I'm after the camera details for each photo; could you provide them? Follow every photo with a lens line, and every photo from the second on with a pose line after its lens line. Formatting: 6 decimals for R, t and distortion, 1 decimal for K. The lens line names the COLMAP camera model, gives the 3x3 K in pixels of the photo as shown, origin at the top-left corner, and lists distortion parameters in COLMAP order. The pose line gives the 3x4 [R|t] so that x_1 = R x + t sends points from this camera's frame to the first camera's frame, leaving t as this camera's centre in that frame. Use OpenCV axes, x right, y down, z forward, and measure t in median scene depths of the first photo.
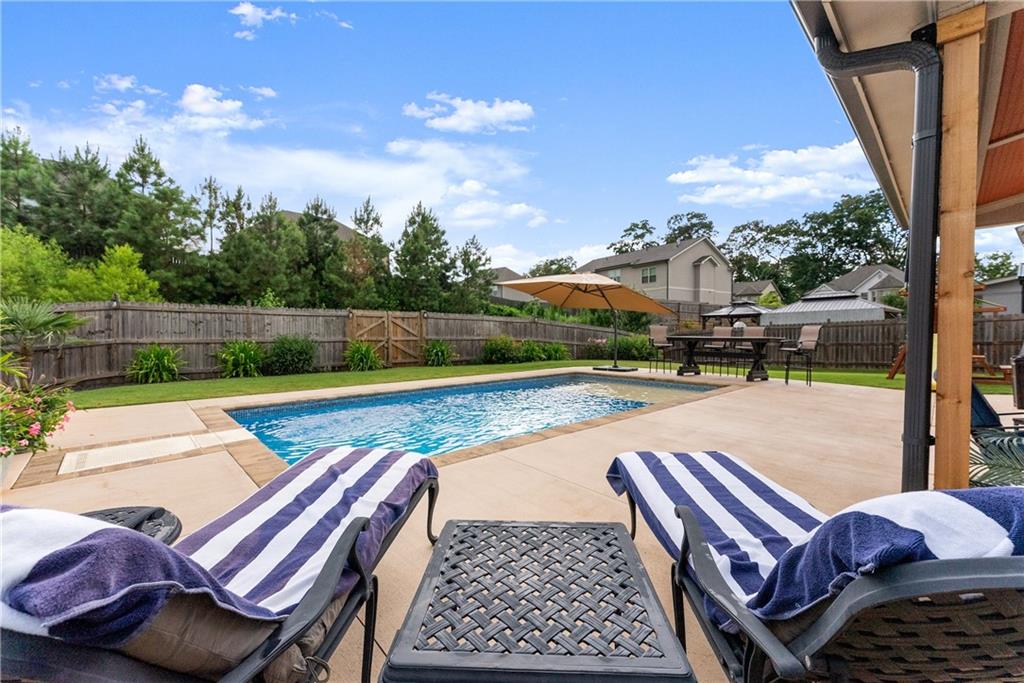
lens RADIAL K [[405.5, 0, 514.4], [0, 405.5, 338.8], [0, 0, 1]] dist [0.001381, -0.000232]
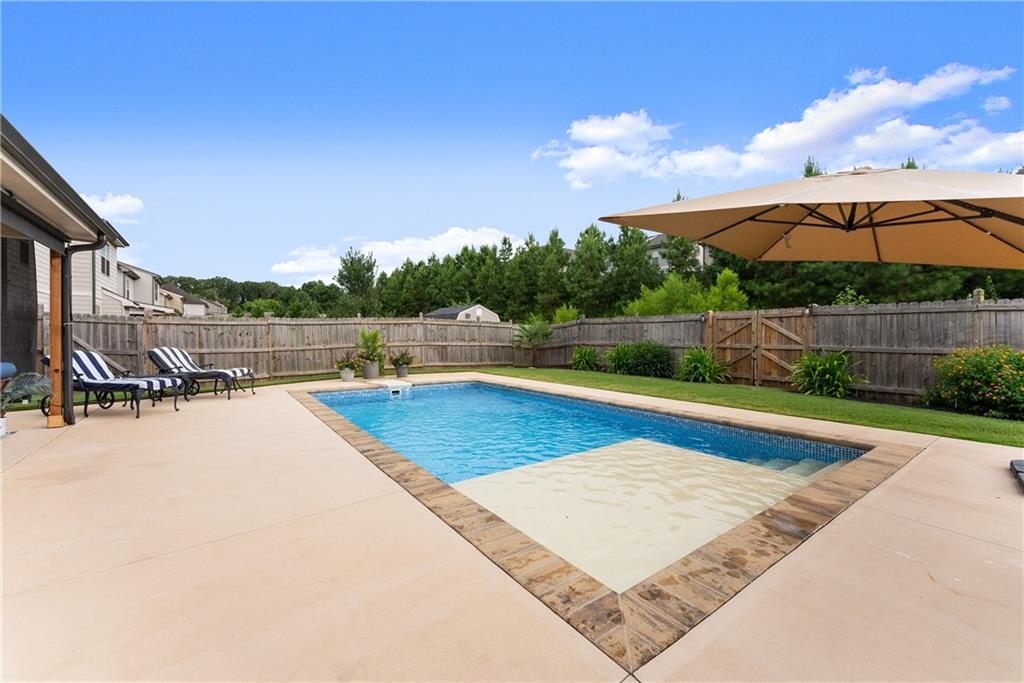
lens RADIAL K [[415.8, 0, 515.8], [0, 415.8, 336.8], [0, 0, 1]] dist [-0.000320, -0.000434]
pose [[-0.121065, -0.002175, -0.992642, 0.252810], [-0.016262, 0.999868, -0.000207, -0.005415], [0.992511, 0.016118, -0.121084, 0.320235]]
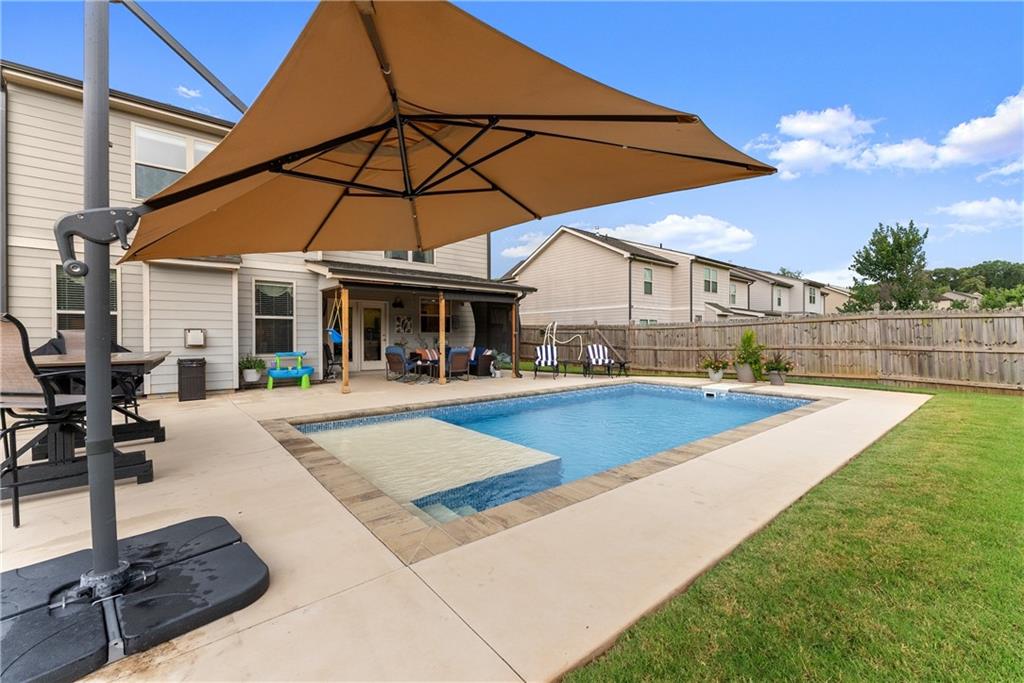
lens RADIAL K [[411.5, 0, 508.5], [0, 411.5, 339.5], [0, 0, 1]] dist [0.000844, 0.000155]
pose [[-0.997609, 0.001284, 0.069095, 0.044281], [0.002791, 0.999760, 0.021719, -0.010864], [-0.069050, 0.021860, -0.997374, 0.541935]]
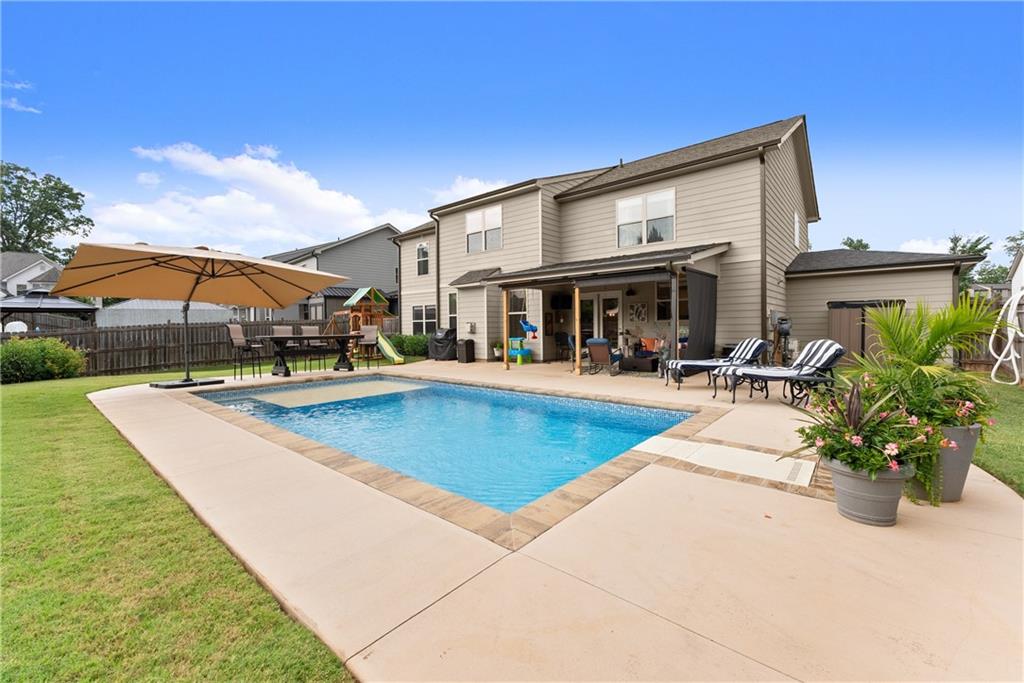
lens RADIAL K [[415.8, 0, 515.8], [0, 415.8, 336.8], [0, 0, 1]] dist [-0.000320, -0.000434]
pose [[-0.109632, -0.021646, 0.993737, -0.263075], [0.024810, 0.999392, 0.024506, -0.005943], [-0.993663, 0.027341, -0.109028, 0.234989]]
